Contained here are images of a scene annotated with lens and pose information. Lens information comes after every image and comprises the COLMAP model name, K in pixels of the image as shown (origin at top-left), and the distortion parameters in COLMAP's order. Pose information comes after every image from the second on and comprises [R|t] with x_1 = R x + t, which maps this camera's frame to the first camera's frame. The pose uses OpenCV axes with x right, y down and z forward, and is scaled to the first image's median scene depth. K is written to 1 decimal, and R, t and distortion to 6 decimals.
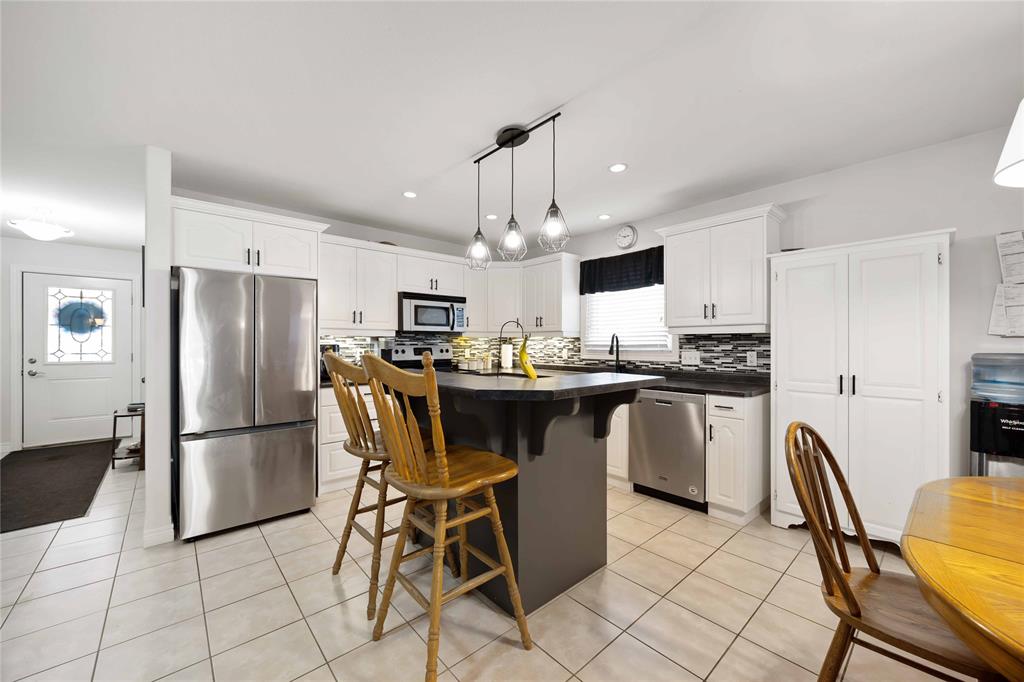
lens RADIAL K [[390.8, 0, 513.8], [0, 390.8, 344.8], [0, 0, 1]] dist [-0.001469, -0.000137]
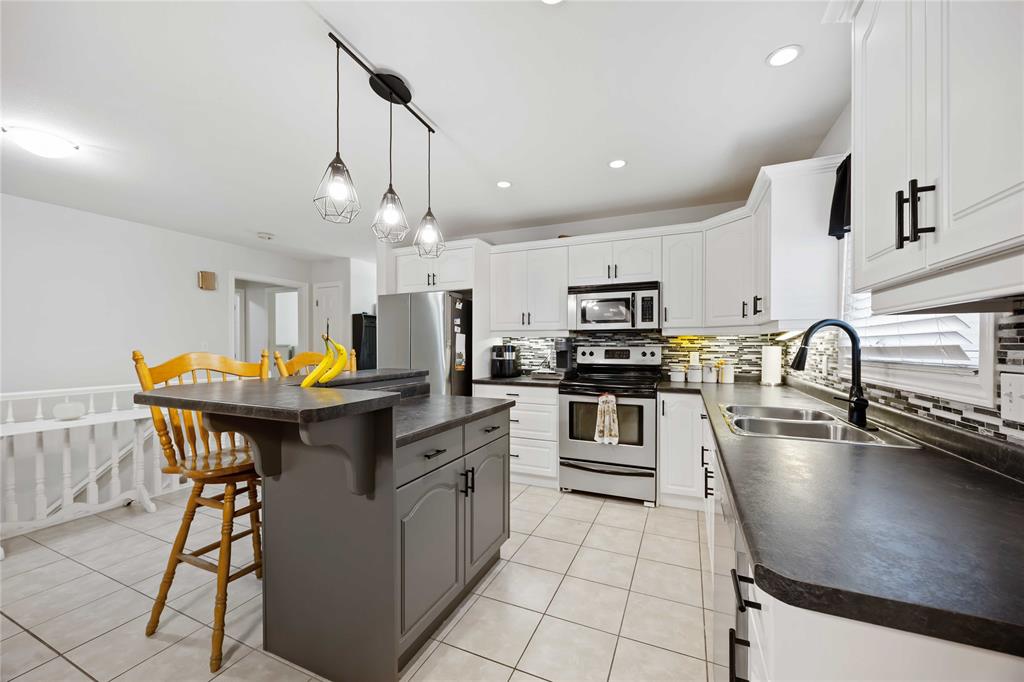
lens RADIAL K [[390.8, 0, 515.1], [0, 390.8, 345.7], [0, 0, 1]] dist [-0.001469, -0.000137]
pose [[0.414977, 0.002172, -0.909829, 0.531949], [-0.003709, 0.999993, 0.000695, -0.000635], [0.909824, 0.003086, 0.414982, 0.568038]]
